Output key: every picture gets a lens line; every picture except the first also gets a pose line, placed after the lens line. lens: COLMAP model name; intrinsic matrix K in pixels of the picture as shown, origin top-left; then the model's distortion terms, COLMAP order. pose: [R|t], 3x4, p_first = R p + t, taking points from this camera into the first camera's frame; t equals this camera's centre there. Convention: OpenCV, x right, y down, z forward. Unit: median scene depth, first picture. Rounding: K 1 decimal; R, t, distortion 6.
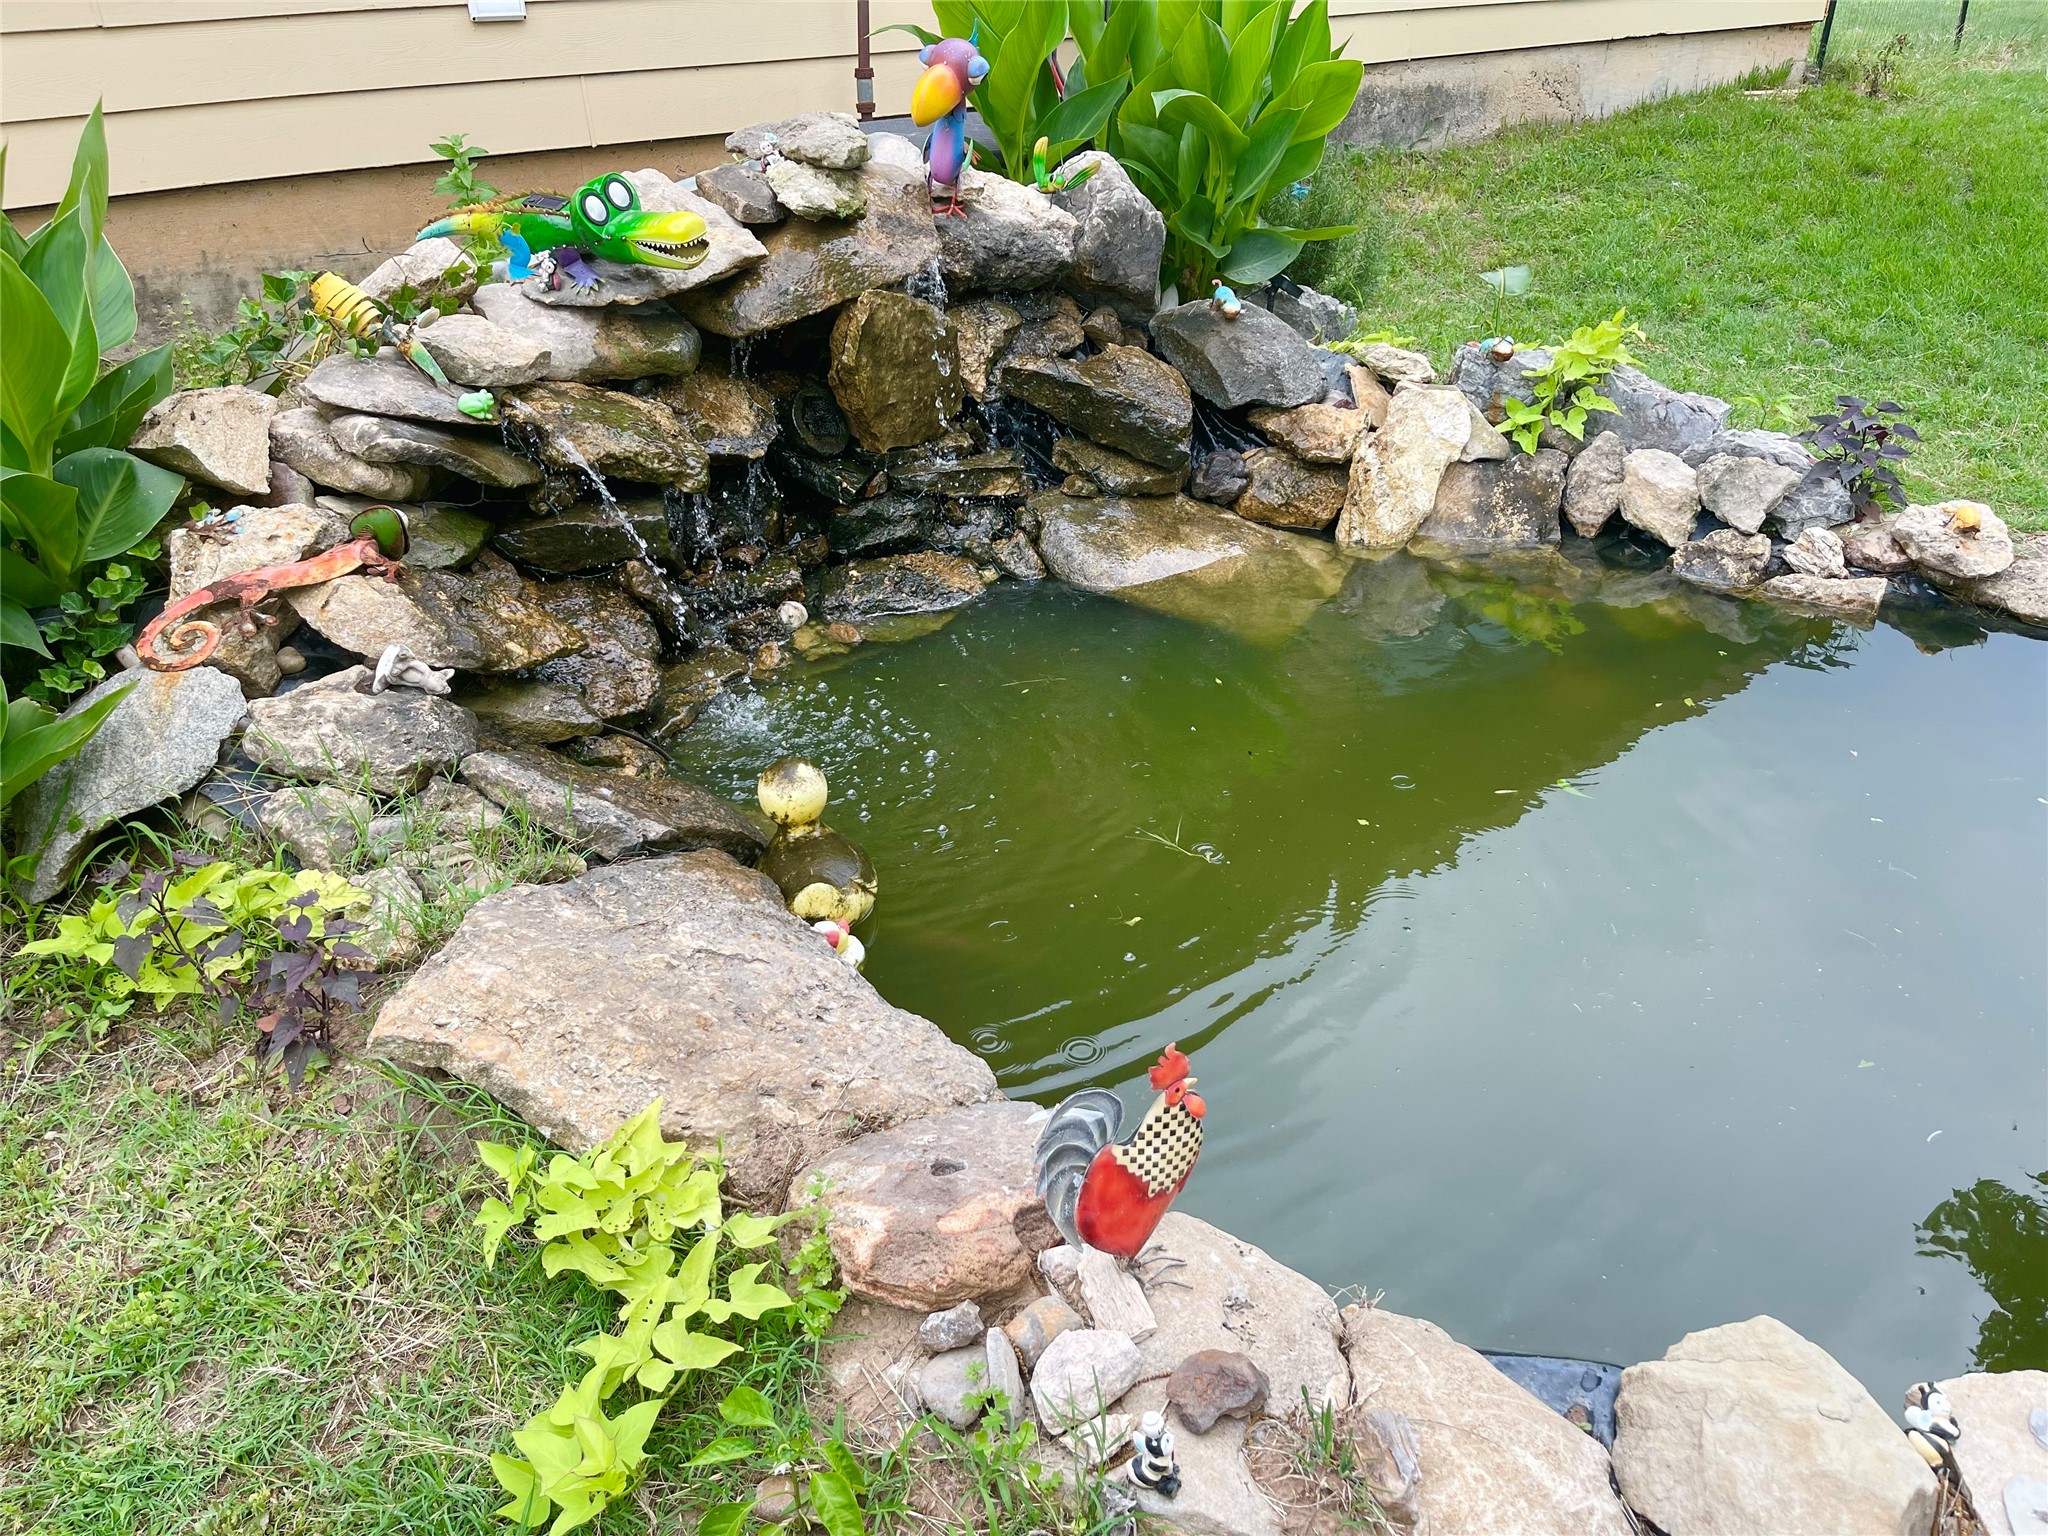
lens RADIAL K [[1573.9, 0, 1007.2], [0, 1573.9, 784.9], [0, 0, 1]] dist [0.049483, -0.085131]
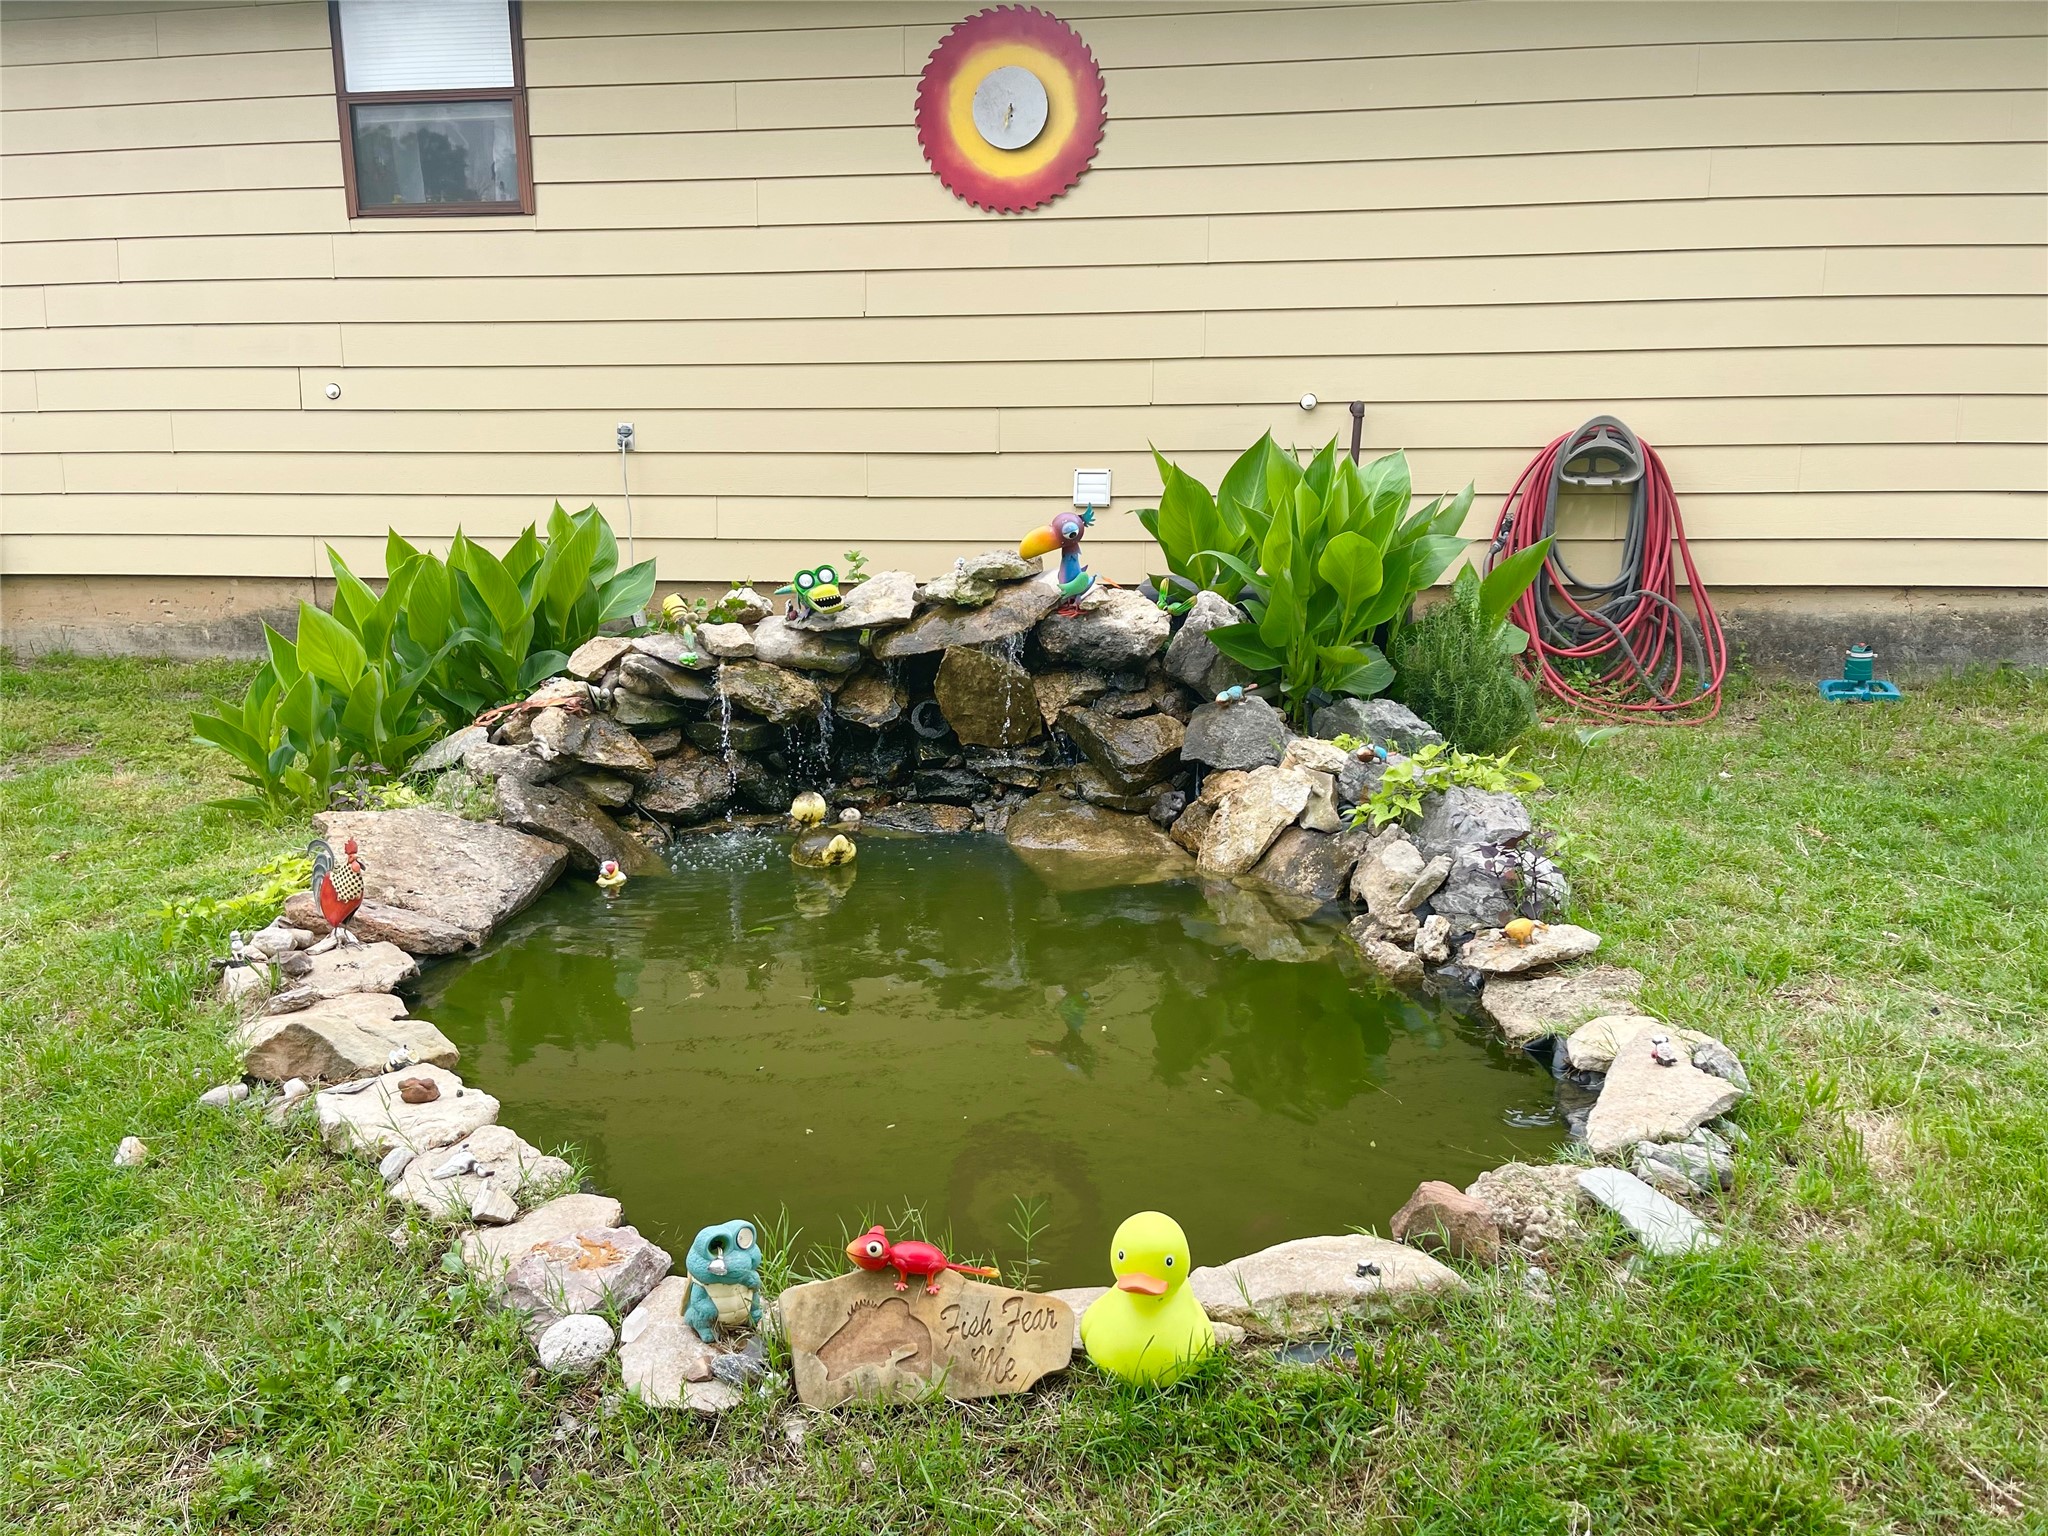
lens RADIAL K [[1553.4, 0, 1026.8], [0, 1553.4, 786.6], [0, 0, 1]] dist [0.058792, -0.068670]
pose [[0.666425, 0.160491, -0.728094, 1.093671], [-0.364047, 0.922275, -0.129920, 0.009369], [0.650652, 0.351642, 0.673053, -0.001890]]
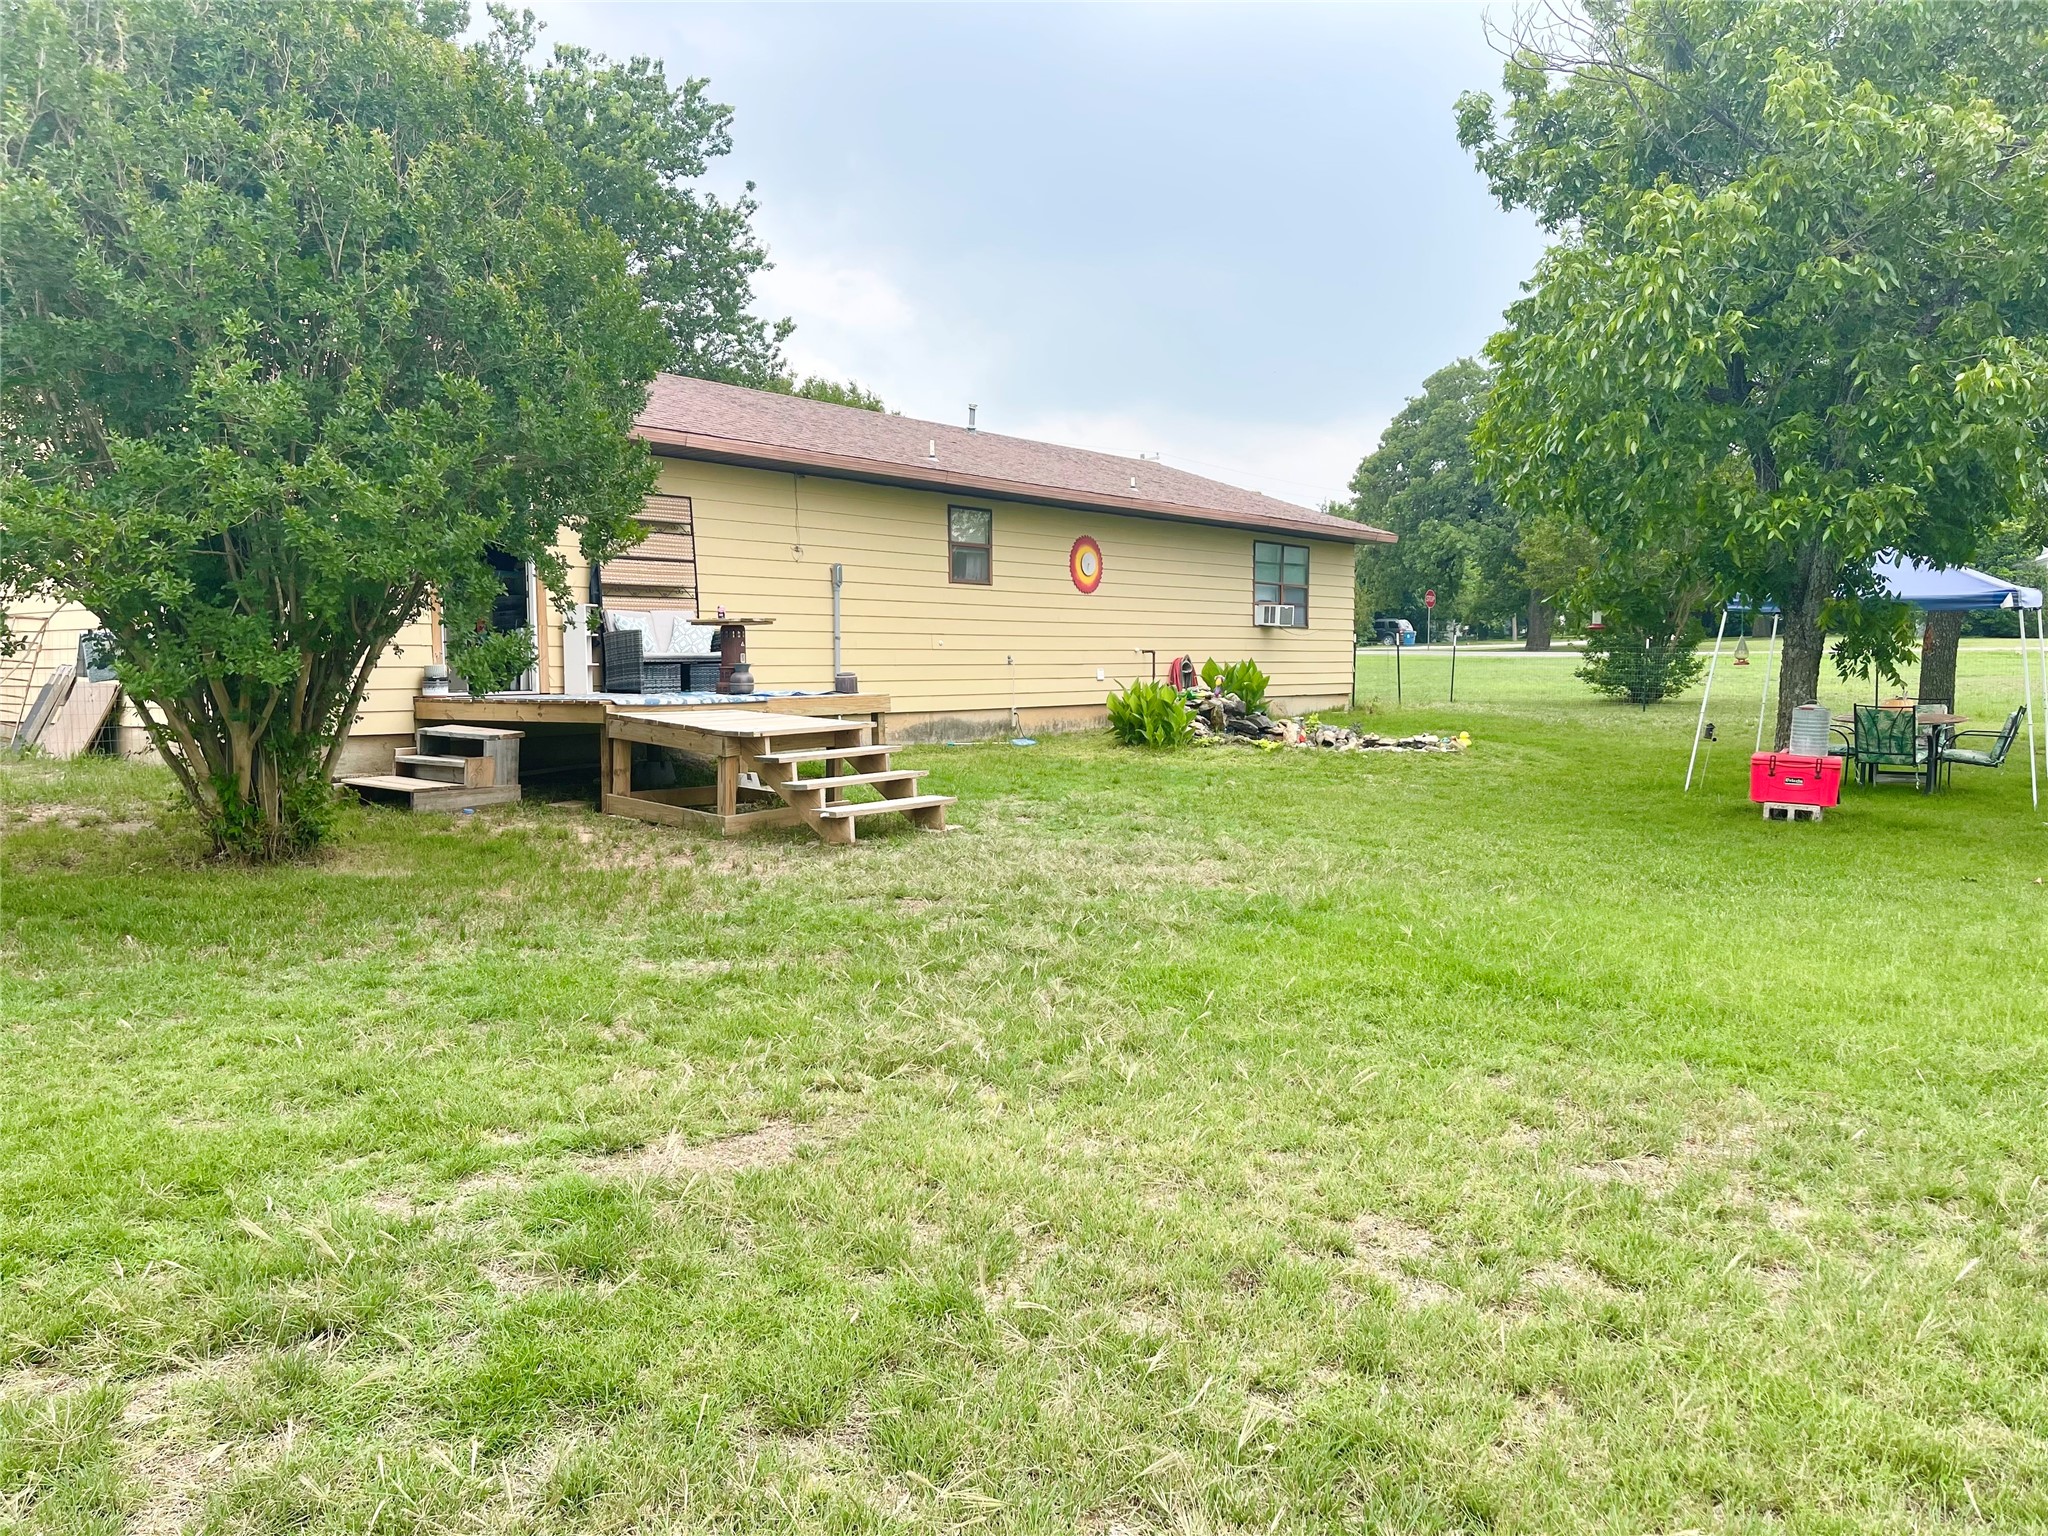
lens RADIAL K [[1553.4, 0, 1026.8], [0, 1553.4, 786.6], [0, 0, 1]] dist [0.058792, -0.068670]
pose [[0.978799, -0.025544, 0.203225, -2.143350], [0.109854, 0.902887, -0.415605, 2.571426], [-0.172873, 0.429118, 0.886551, -4.442859]]
